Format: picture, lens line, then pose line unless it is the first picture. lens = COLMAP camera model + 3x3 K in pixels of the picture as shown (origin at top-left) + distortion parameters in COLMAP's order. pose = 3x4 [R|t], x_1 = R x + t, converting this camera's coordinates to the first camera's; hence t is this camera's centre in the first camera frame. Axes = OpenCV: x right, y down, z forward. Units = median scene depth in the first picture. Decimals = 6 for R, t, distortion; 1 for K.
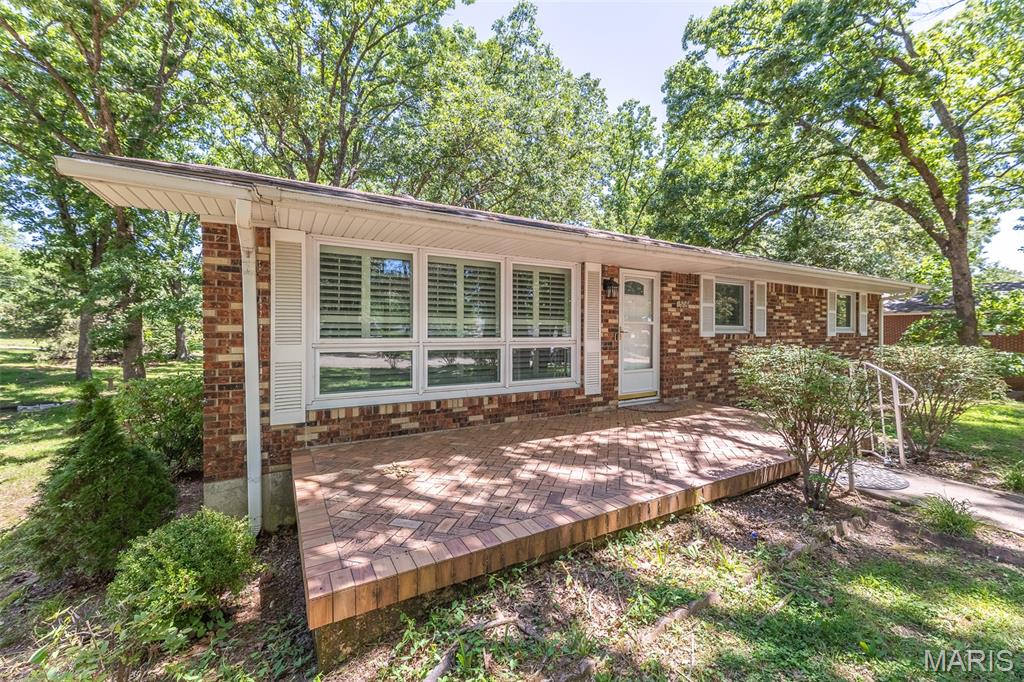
lens RADIAL K [[406.7, 0, 511.4], [0, 406.7, 334.7], [0, 0, 1]] dist [0.009013, -0.000497]
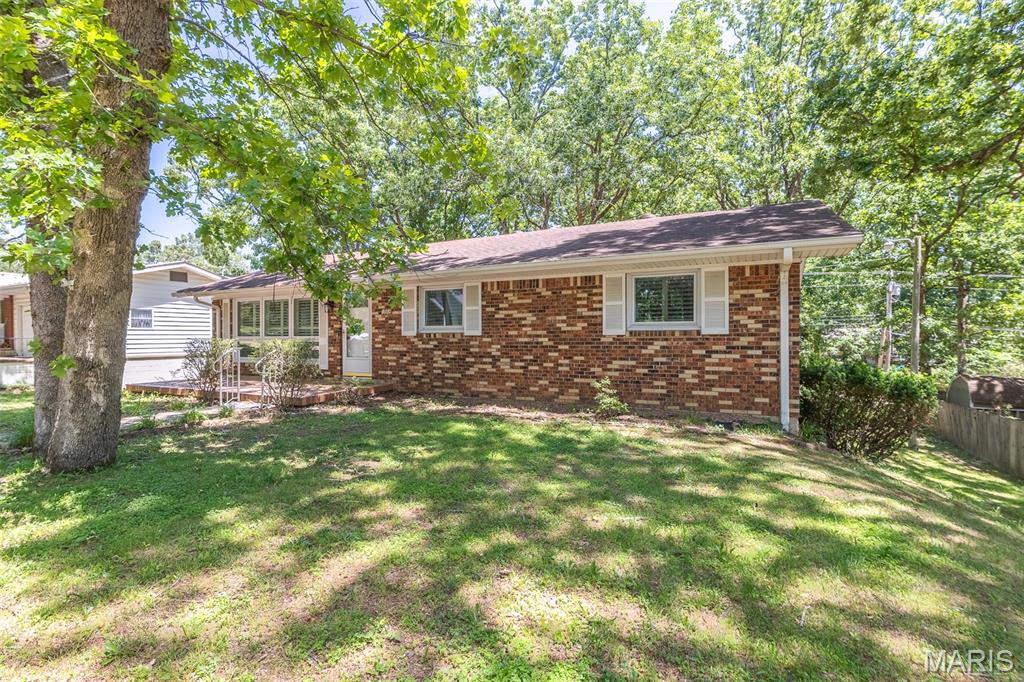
lens RADIAL K [[494.1, 0, 506.0], [0, 494.1, 336.9], [0, 0, 1]] dist [0.002066, 0.000408]
pose [[0.538633, 0.000891, -0.842540, 2.342991], [0.003745, 0.999987, 0.003451, 0.006019], [0.842532, -0.005014, 0.538623, 0.530390]]
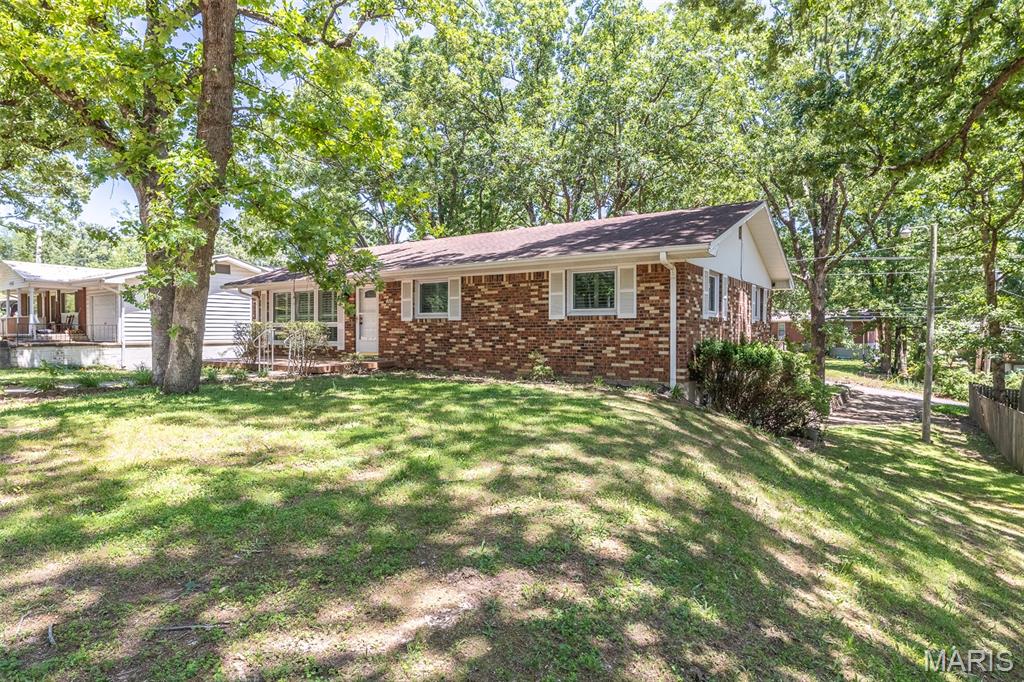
lens RADIAL K [[590.0, 0, 513.1], [0, 590.0, 339.6], [0, 0, 1]] dist [-0.000324, -0.000425]
pose [[0.436653, 0.013973, -0.899522, 3.188088], [-0.001409, 0.999889, 0.014848, 0.049927], [0.899629, -0.005216, 0.436624, 0.491382]]
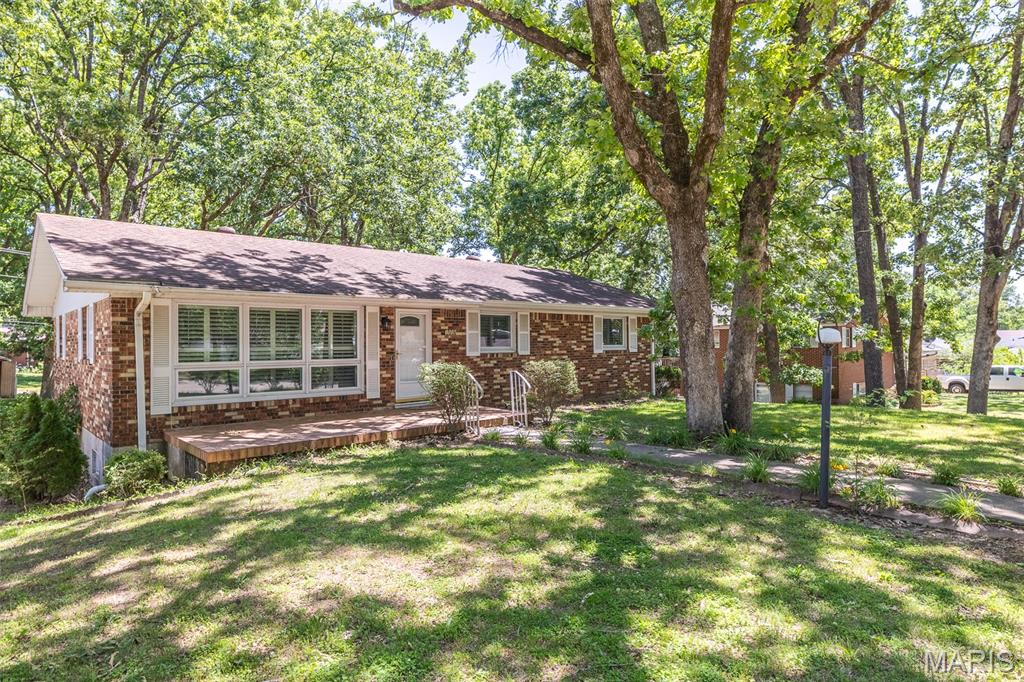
lens RADIAL K [[597.9, 0, 508.0], [0, 597.9, 339.9], [0, 0, 1]] dist [-0.003518, -0.000867]
pose [[0.978254, -0.009232, 0.207206, 0.229177], [0.012270, 0.999835, -0.013383, -0.024158], [-0.207048, 0.015634, 0.978206, -1.144400]]
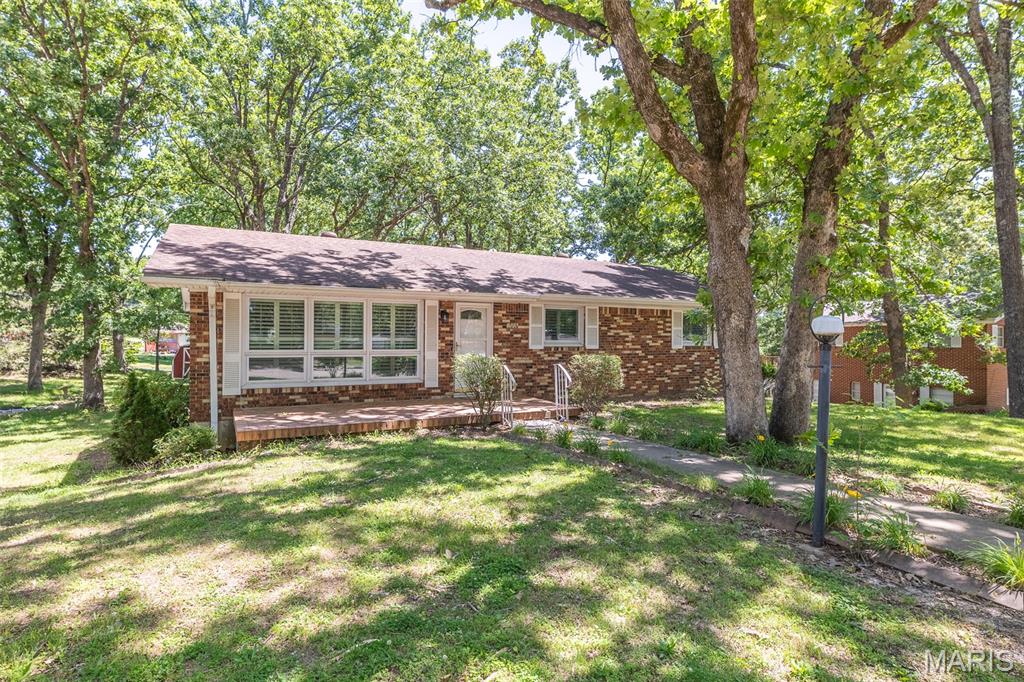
lens RADIAL K [[546.6, 0, 513.6], [0, 546.6, 338.0], [0, 0, 1]] dist [-0.002496, 0.002635]
pose [[0.999550, 0.000923, -0.029999, 0.562071], [-0.001292, 0.999924, -0.012284, -0.010997], [0.029985, 0.012318, 0.999474, -1.006410]]
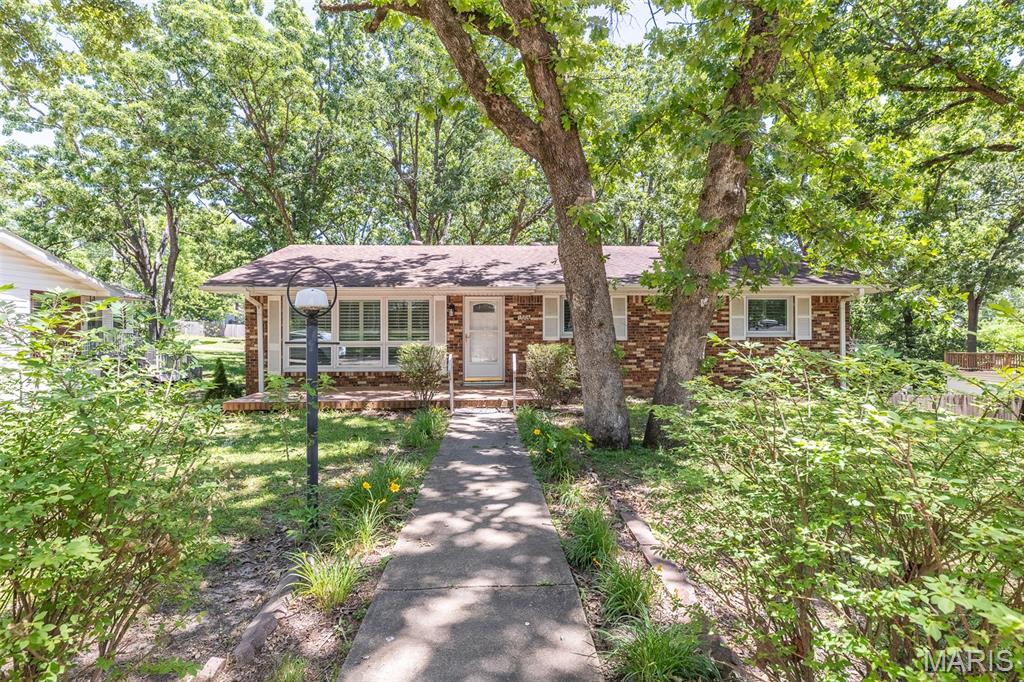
lens RADIAL K [[525.8, 0, 514.7], [0, 525.8, 338.2], [0, 0, 1]] dist [0.002113, 0.000059]
pose [[0.892250, -0.005731, -0.451505, 1.420519], [0.002005, 0.999960, -0.008731, 0.015626], [0.451537, 0.006885, 0.892226, -0.752260]]
